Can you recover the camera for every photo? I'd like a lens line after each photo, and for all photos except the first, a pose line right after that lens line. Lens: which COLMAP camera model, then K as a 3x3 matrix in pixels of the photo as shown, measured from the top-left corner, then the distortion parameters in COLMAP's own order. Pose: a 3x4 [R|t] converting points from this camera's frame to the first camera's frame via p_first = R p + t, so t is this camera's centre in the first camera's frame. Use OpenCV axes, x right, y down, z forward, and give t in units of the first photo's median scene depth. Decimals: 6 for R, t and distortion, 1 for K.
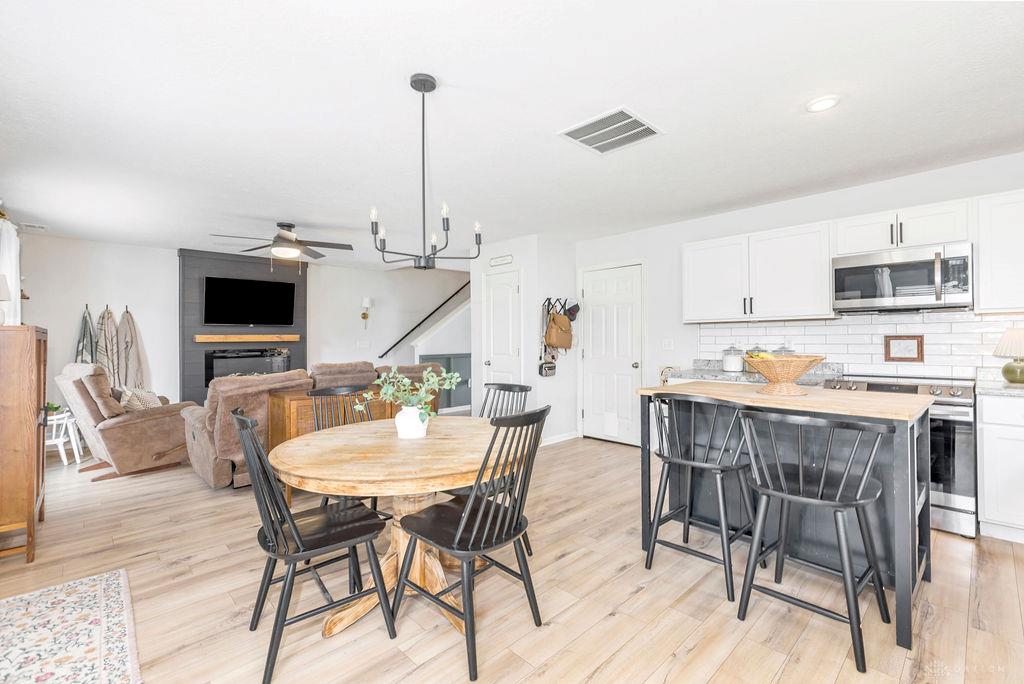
lens RADIAL K [[455.9, 0, 520.7], [0, 455.9, 337.1], [0, 0, 1]] dist [0.000455, 0.000640]
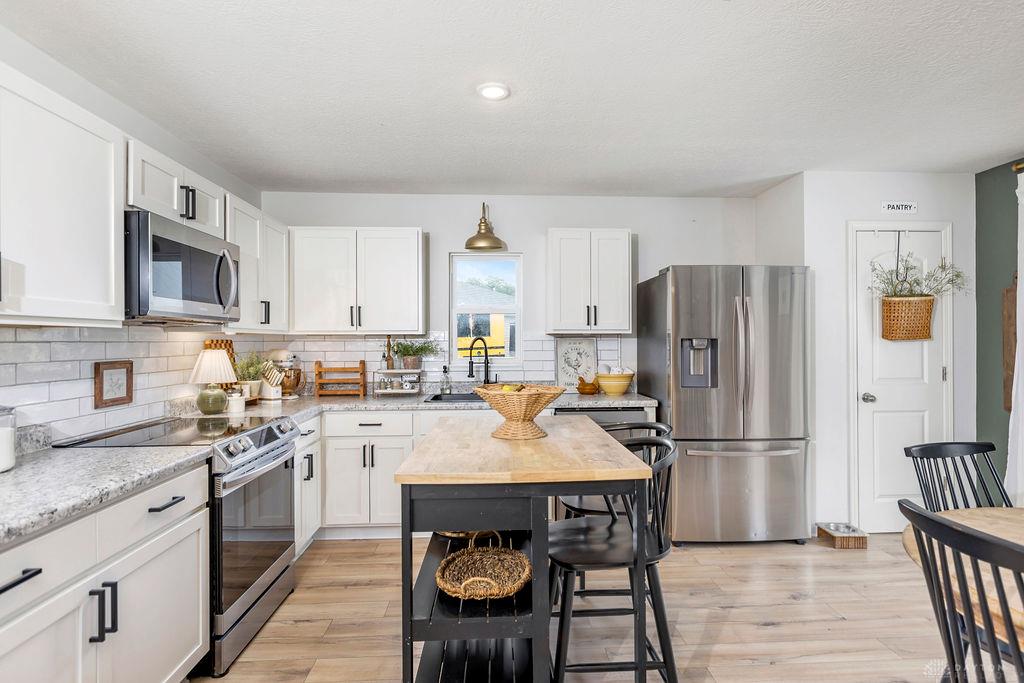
lens RADIAL K [[534.2, 0, 526.4], [0, 534.2, 341.8], [0, 0, 1]] dist [0.000331, -0.000892]
pose [[-0.755875, 0.014925, 0.654545, -0.024283], [0.011787, 0.999888, -0.009187, -0.014859], [-0.654609, 0.000771, -0.755967, 1.041068]]
